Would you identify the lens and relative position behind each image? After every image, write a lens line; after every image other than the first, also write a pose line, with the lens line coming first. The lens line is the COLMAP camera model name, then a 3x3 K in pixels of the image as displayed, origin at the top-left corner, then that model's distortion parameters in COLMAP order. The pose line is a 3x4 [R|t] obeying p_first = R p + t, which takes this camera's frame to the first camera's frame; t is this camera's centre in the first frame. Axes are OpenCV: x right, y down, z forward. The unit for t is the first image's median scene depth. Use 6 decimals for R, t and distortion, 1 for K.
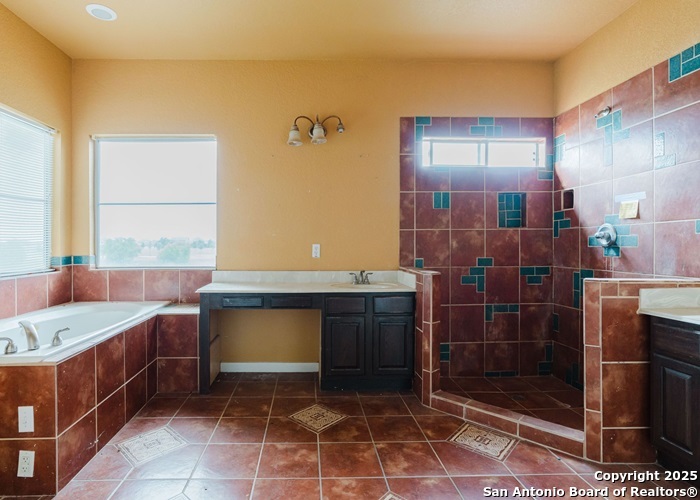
lens RADIAL K [[360.8, 0, 312.9], [0, 360.8, 243.5], [0, 0, 1]] dist [-0.005453, 0.001054]
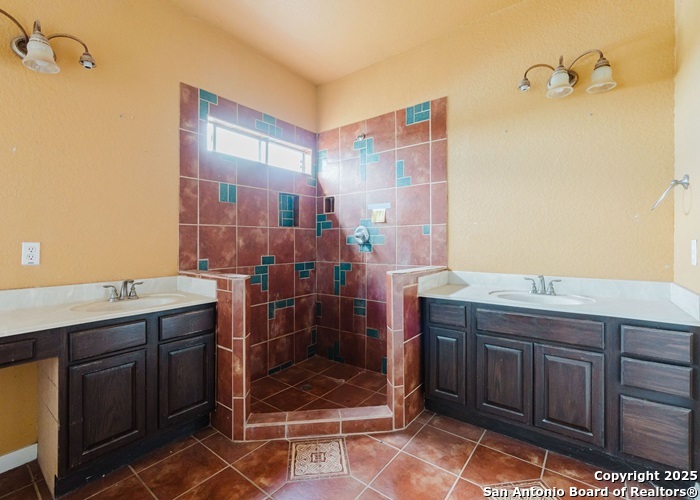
lens RADIAL K [[316.8, 0, 348.0], [0, 316.8, 241.8], [0, 0, 1]] dist [-0.008623, 0.003096]
pose [[0.628881, 0.001232, 0.777501, -0.071368], [-0.000256, 0.999999, -0.001378, 0.001593], [-0.777502, 0.000668, 0.628881, 0.305375]]
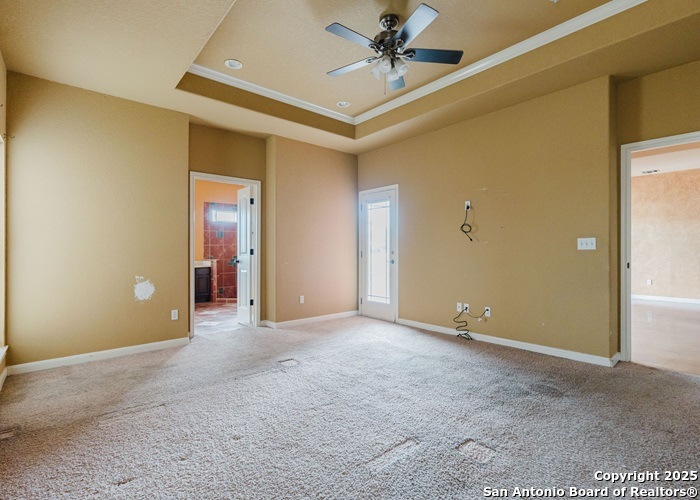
lens RADIAL K [[334.5, 0, 348.6], [0, 334.5, 249.1], [0, 0, 1]] dist [-0.002650, 0.000476]
pose [[0.768725, -0.002967, 0.639573, -0.548513], [-0.000181, 0.999988, 0.004857, -0.023629], [-0.639579, -0.003850, 0.768715, -1.674982]]
